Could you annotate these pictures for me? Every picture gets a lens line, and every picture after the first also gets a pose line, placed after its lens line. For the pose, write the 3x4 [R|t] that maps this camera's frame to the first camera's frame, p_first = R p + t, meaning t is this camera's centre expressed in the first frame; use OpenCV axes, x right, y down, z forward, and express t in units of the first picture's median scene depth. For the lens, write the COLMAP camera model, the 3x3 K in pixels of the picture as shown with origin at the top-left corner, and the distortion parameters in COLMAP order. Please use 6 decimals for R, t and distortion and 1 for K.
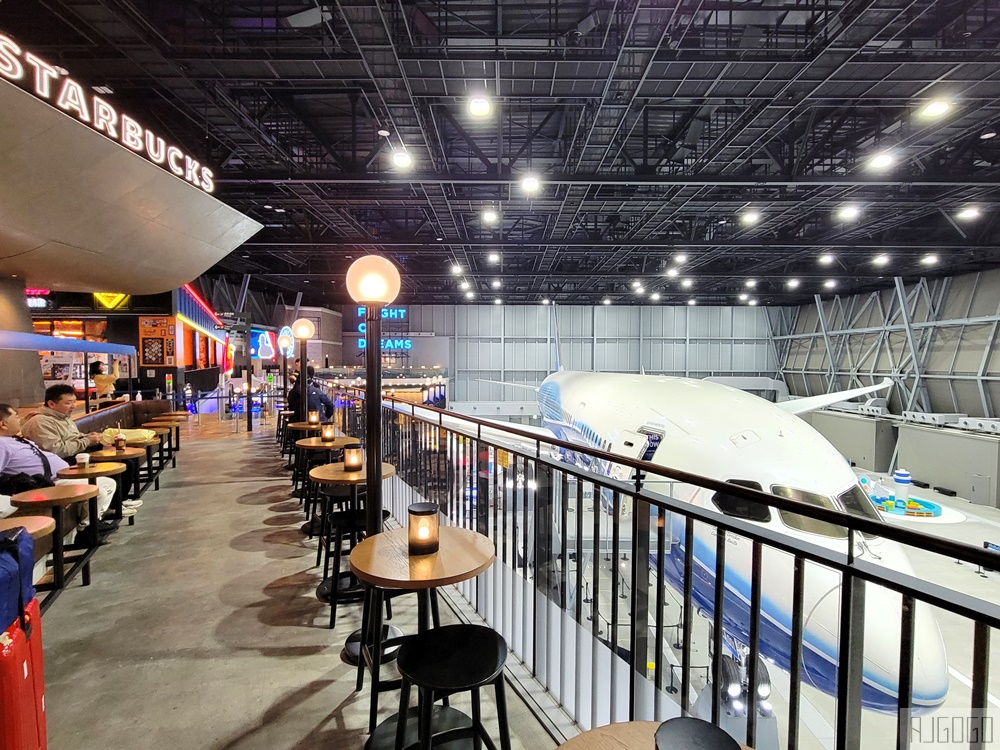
lens RADIAL K [[489.0, 0, 502.3], [0, 489.0, 378.0], [0, 0, 1]] dist [0.000328, -0.000693]
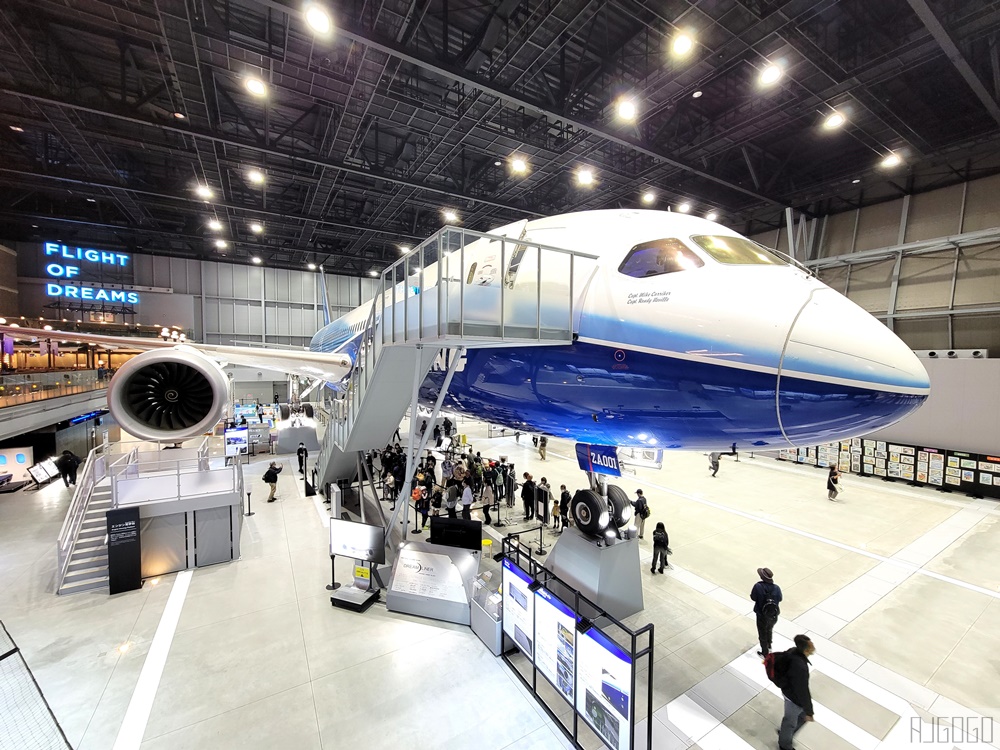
lens RADIAL K [[405.9, 0, 499.7], [0, 405.9, 375.9], [0, 0, 1]] dist [0.002159, -0.002439]
pose [[0.857564, -0.019358, 0.514013, -0.022114], [0.015117, 0.999808, 0.012433, 0.101901], [-0.514156, -0.002891, 0.857692, 0.130506]]
